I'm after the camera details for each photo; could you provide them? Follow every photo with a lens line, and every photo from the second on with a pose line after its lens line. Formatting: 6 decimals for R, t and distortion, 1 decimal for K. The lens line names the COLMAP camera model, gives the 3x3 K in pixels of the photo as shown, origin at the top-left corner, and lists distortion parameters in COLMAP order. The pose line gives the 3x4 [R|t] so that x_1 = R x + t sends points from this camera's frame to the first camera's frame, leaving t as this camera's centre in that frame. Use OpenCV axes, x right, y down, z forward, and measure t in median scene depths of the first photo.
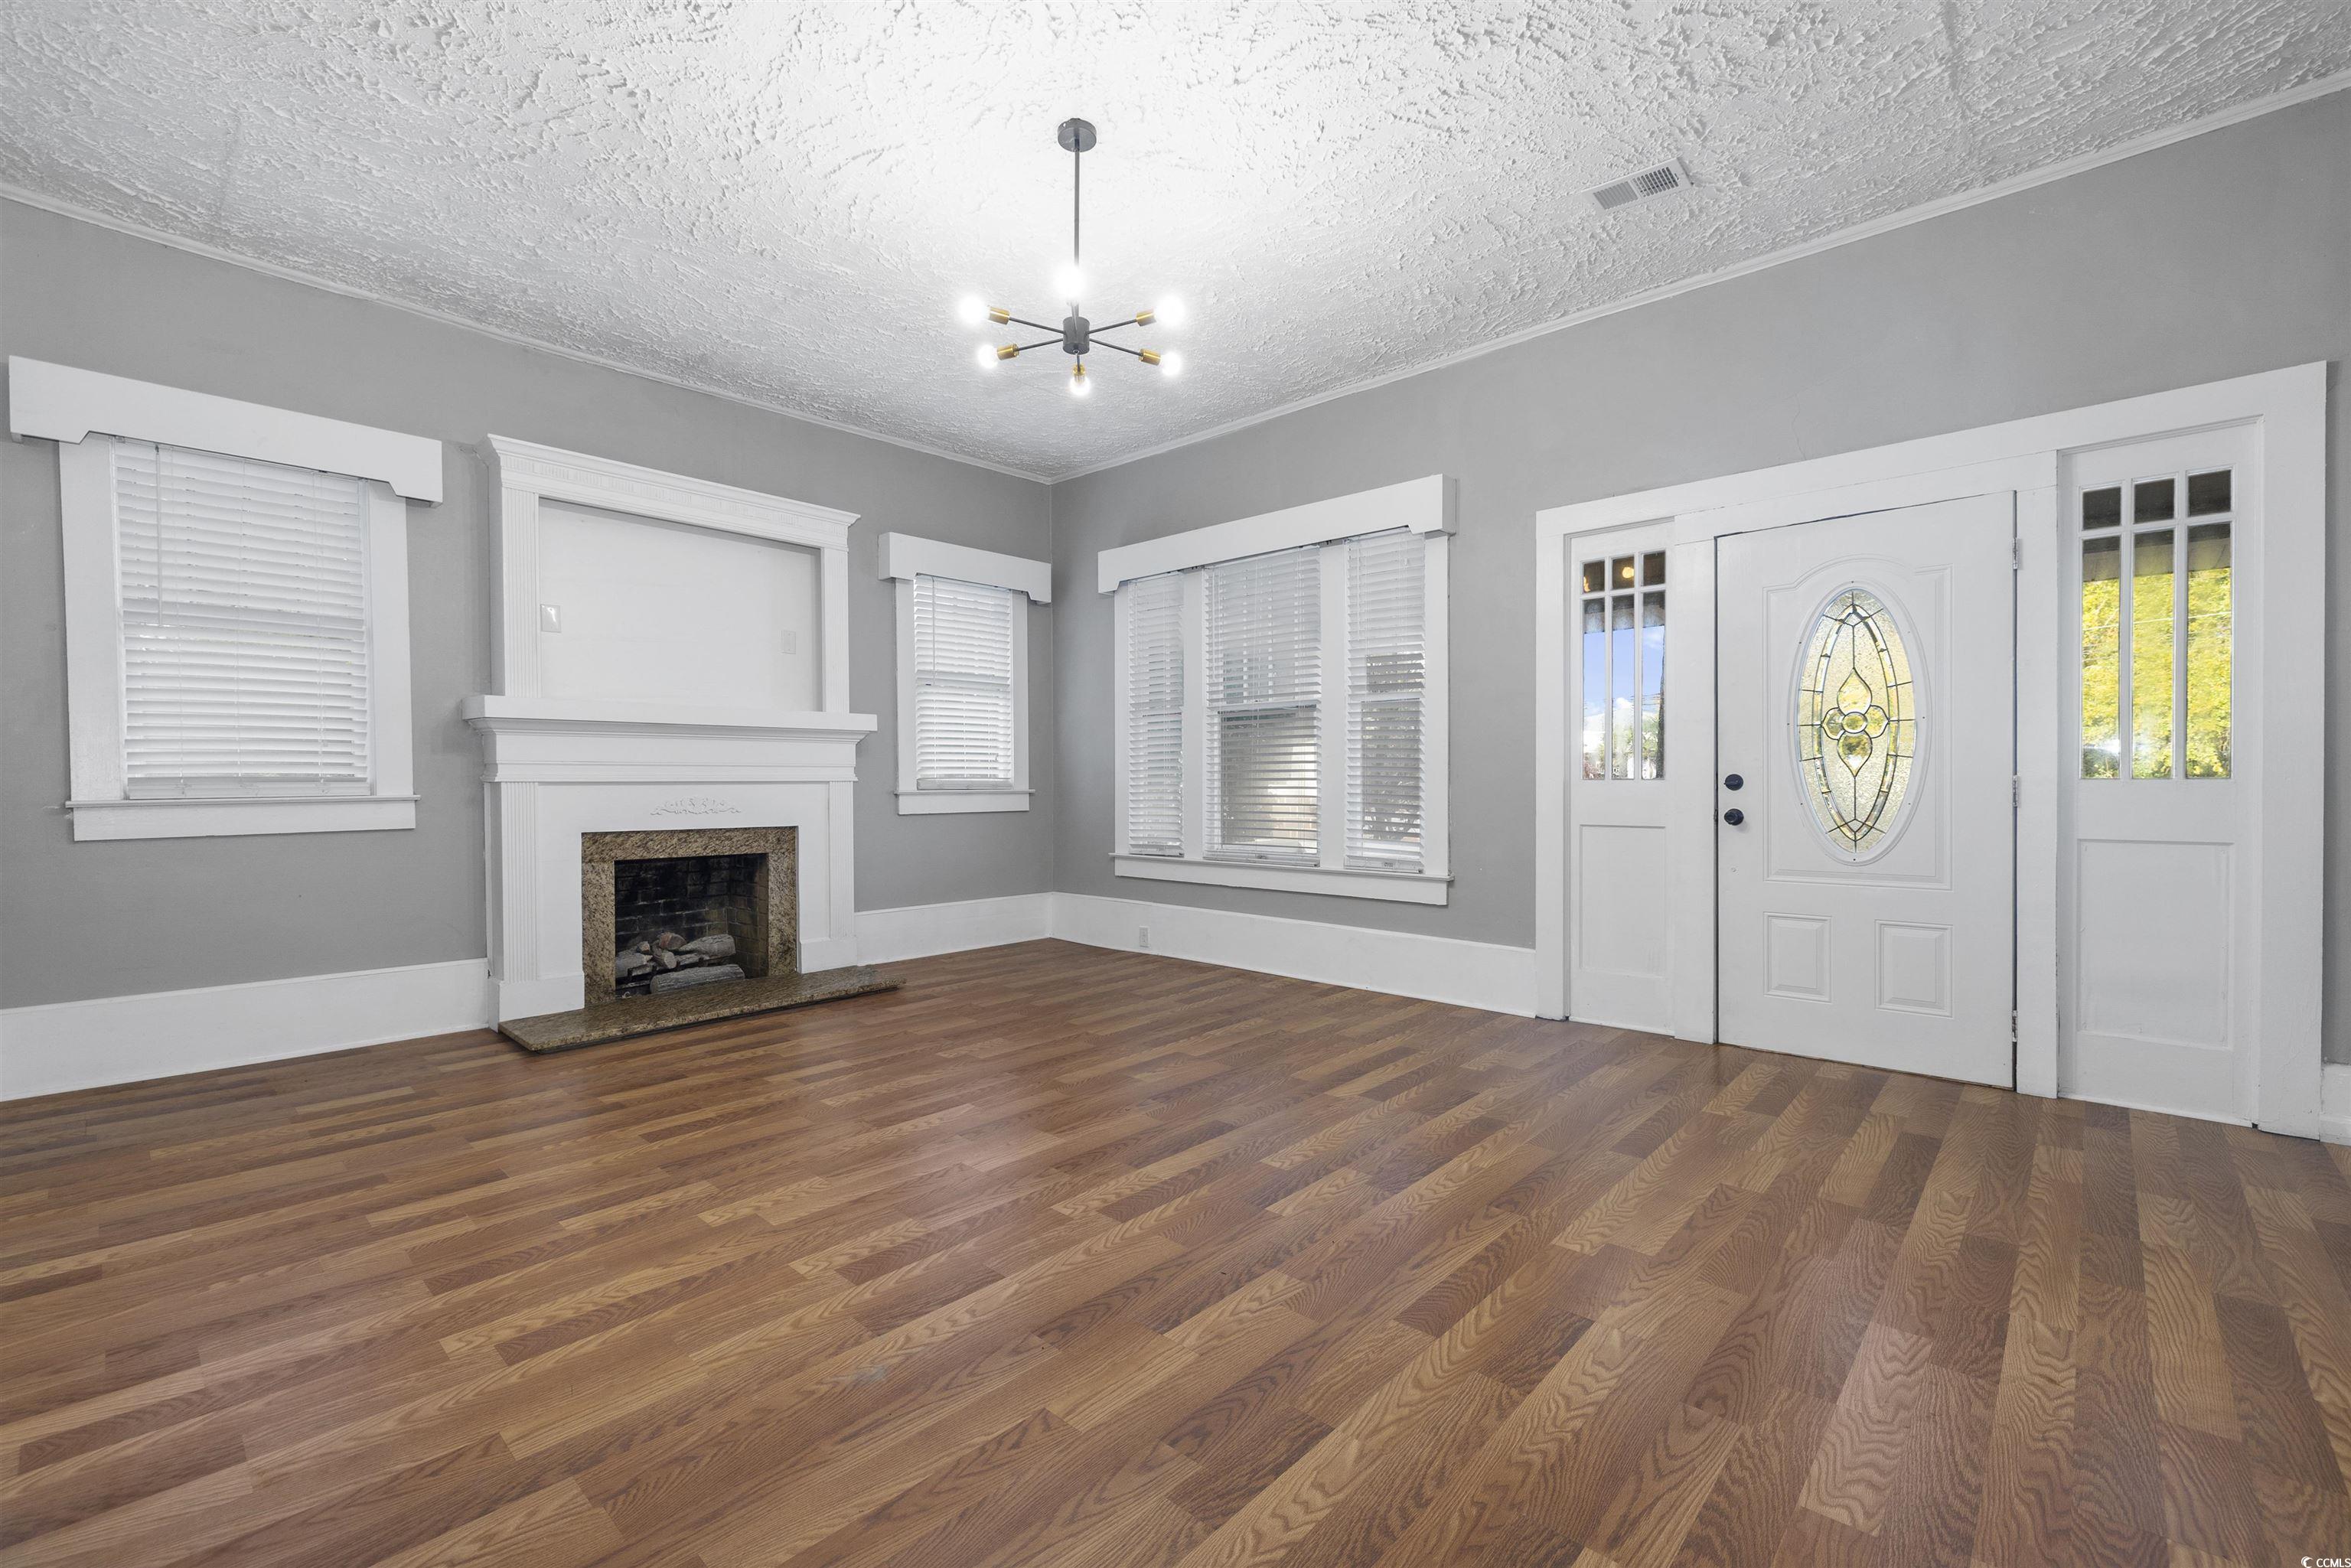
lens RADIAL K [[987.3, 0, 1176.4], [0, 987.3, 797.5], [0, 0, 1]] dist [-0.000336, -0.001613]
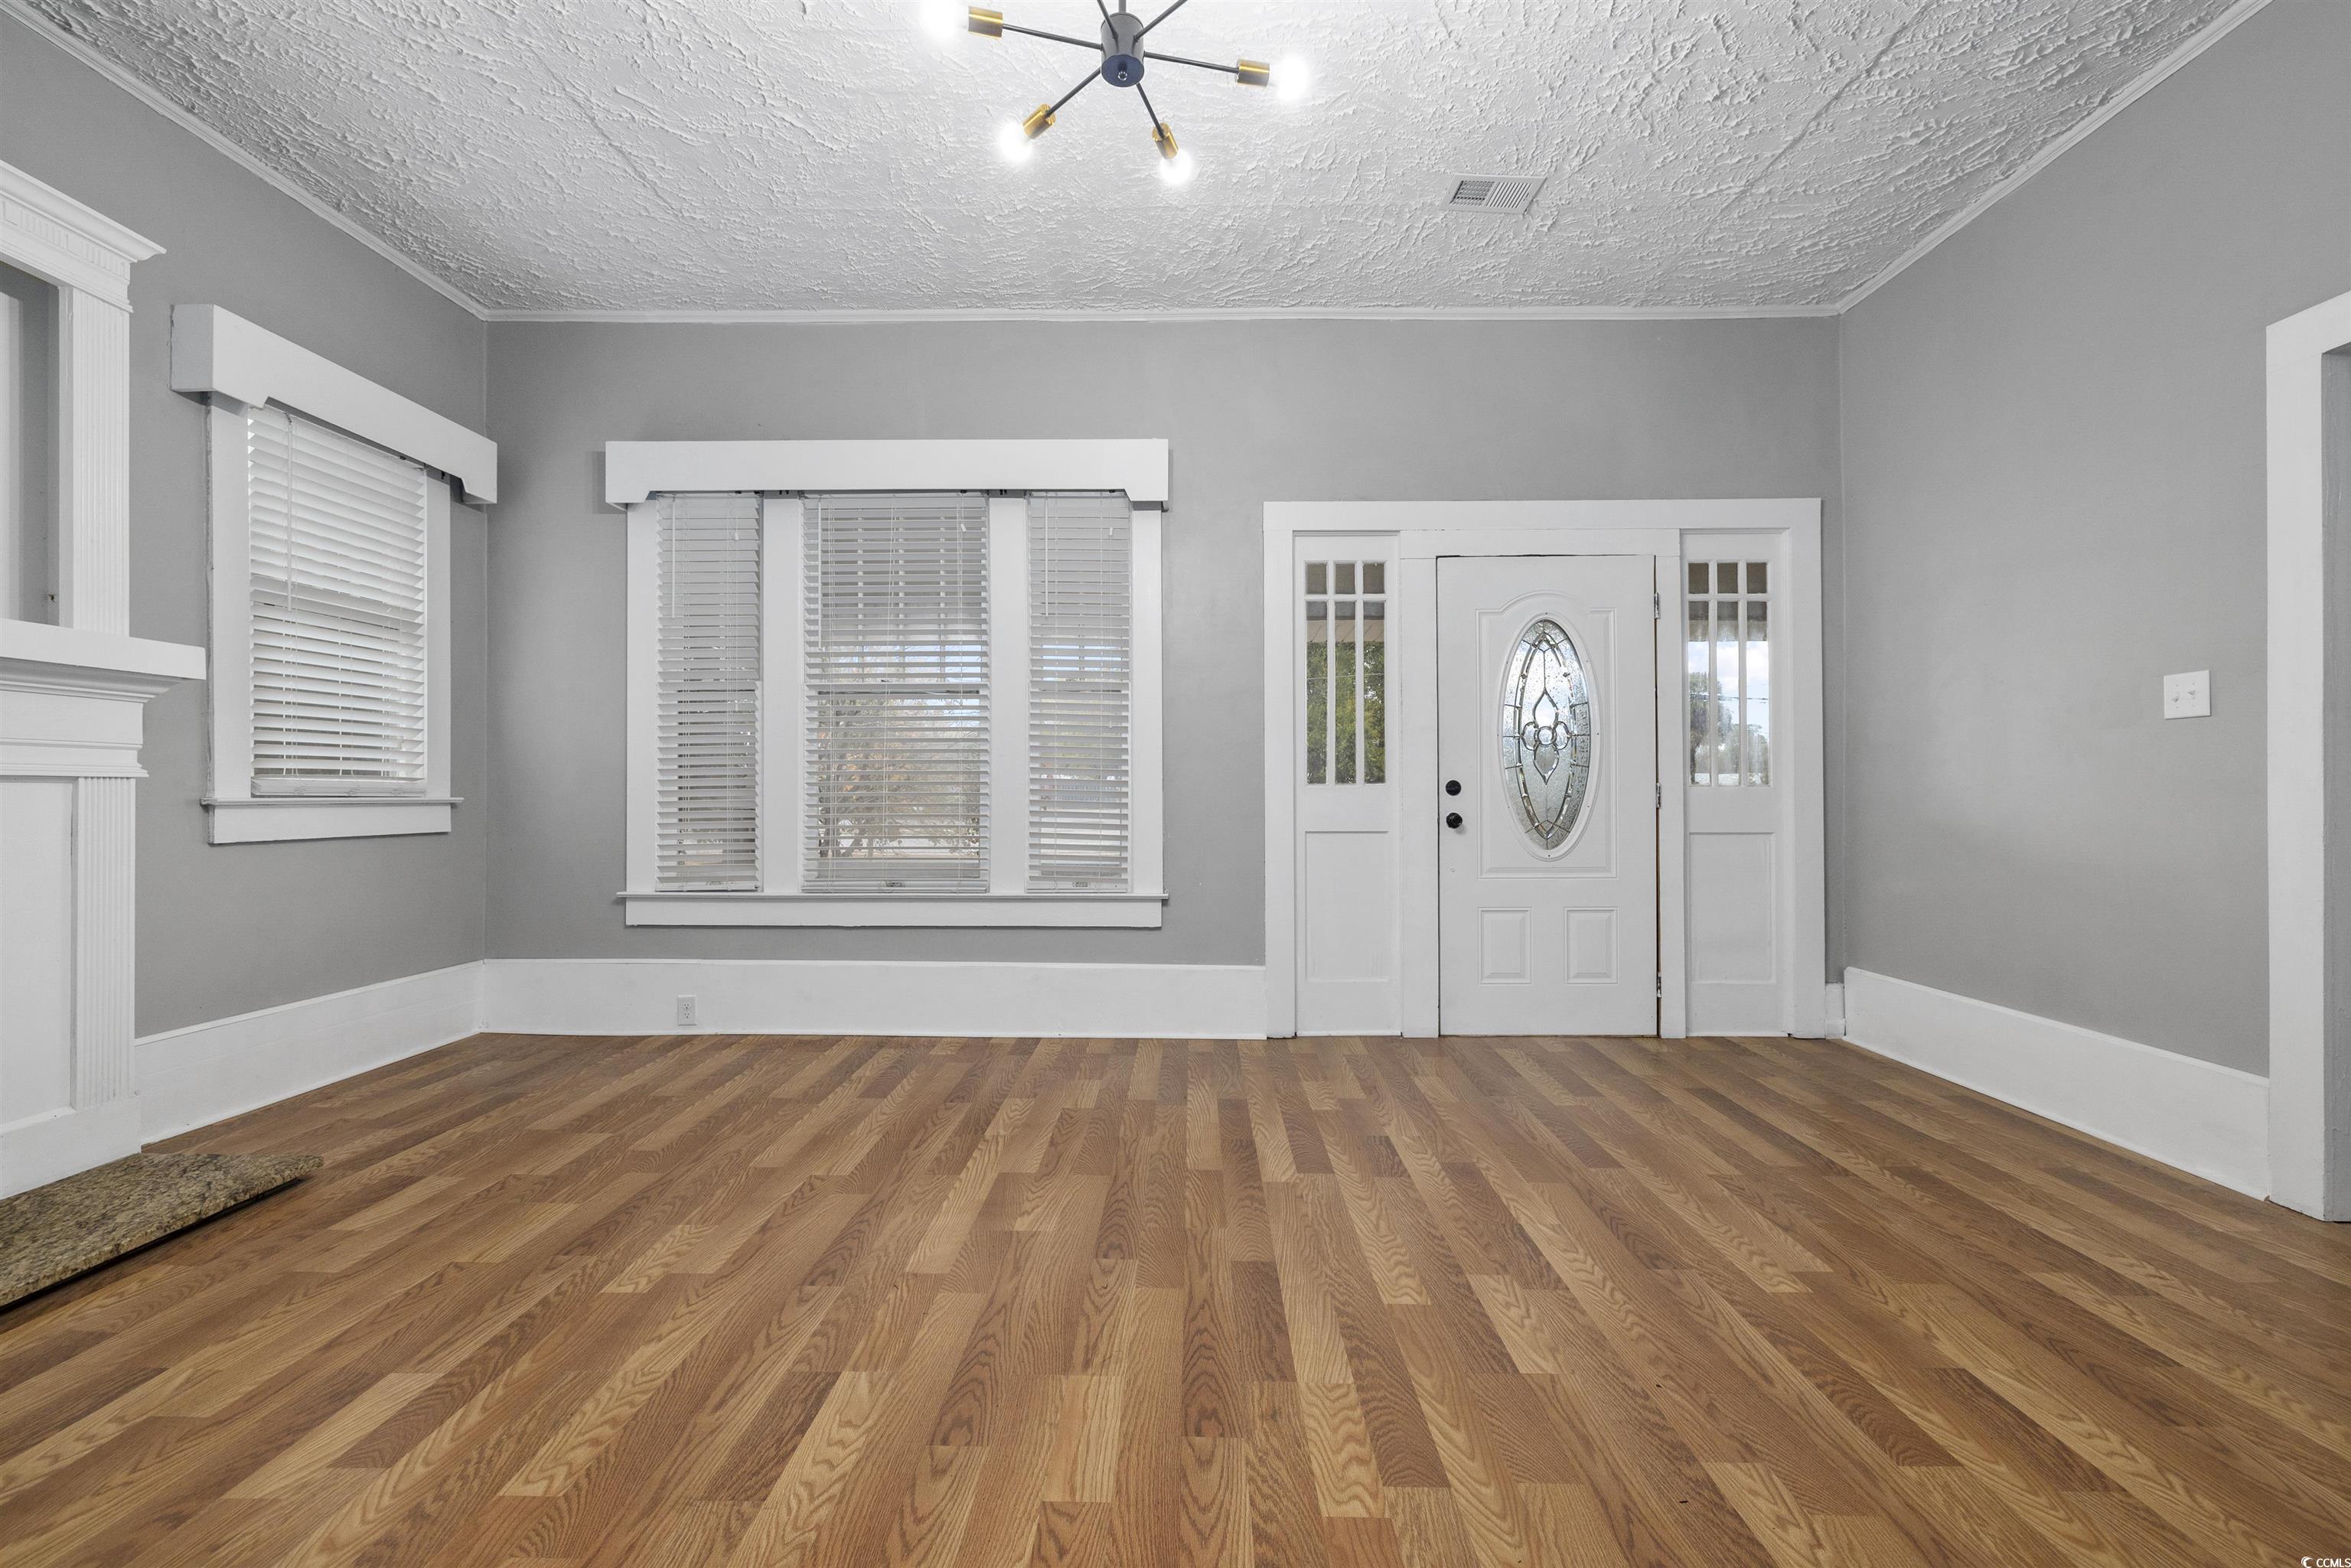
lens RADIAL K [[987.3, 0, 1177.4], [0, 987.3, 788.1], [0, 0, 1]] dist [-0.000336, -0.001613]
pose [[0.749904, 0.007872, 0.661499, -0.368006], [0.008515, 0.999732, -0.021550, 0.005593], [-0.661491, 0.021793, 0.749636, 0.402103]]
